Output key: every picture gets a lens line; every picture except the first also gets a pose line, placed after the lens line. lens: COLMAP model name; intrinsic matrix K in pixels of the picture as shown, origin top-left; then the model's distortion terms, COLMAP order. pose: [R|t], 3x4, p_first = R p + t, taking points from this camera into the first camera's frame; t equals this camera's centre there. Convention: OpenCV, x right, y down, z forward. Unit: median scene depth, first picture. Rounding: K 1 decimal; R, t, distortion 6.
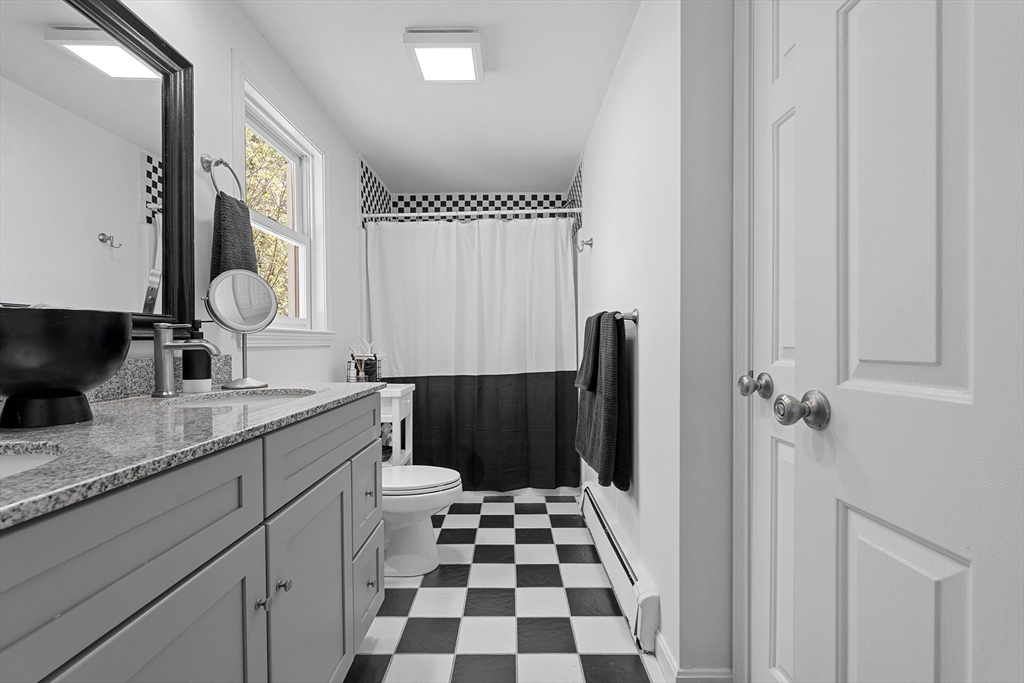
lens RADIAL K [[458.6, 0, 509.8], [0, 458.6, 349.4], [0, 0, 1]] dist [0.005011, 0.000387]
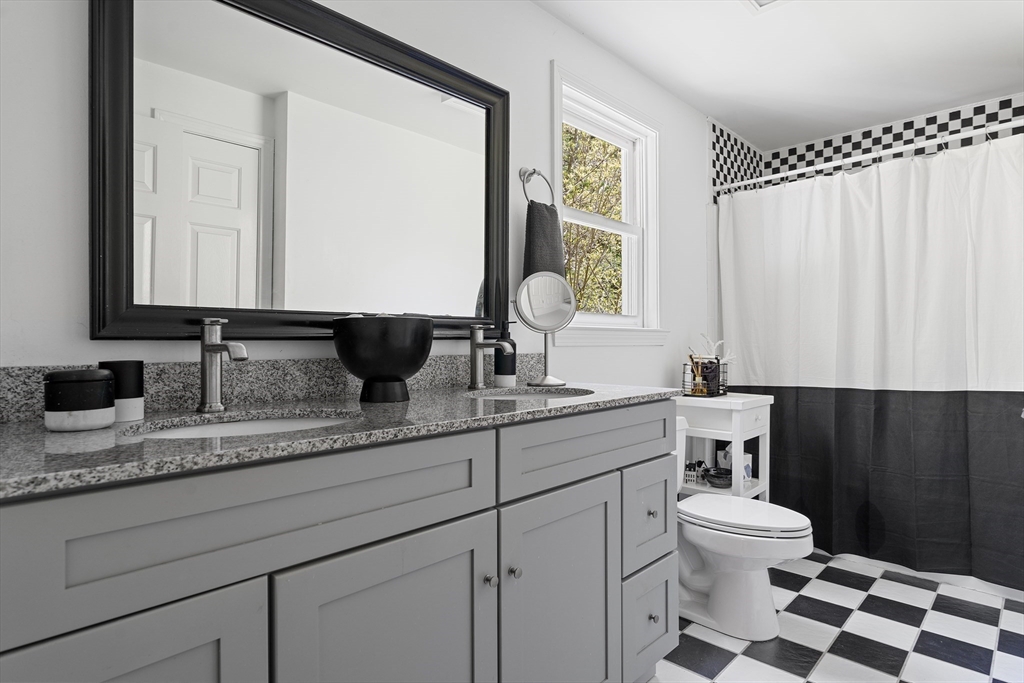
lens RADIAL K [[560.6, 0, 509.9], [0, 560.6, 336.7], [0, 0, 1]] dist [0.004633, 0.001997]
pose [[0.729015, -0.002052, -0.684495, 0.150884], [-0.013041, 0.999772, -0.016886, -0.002231], [0.684374, 0.021237, 0.728822, 0.015455]]
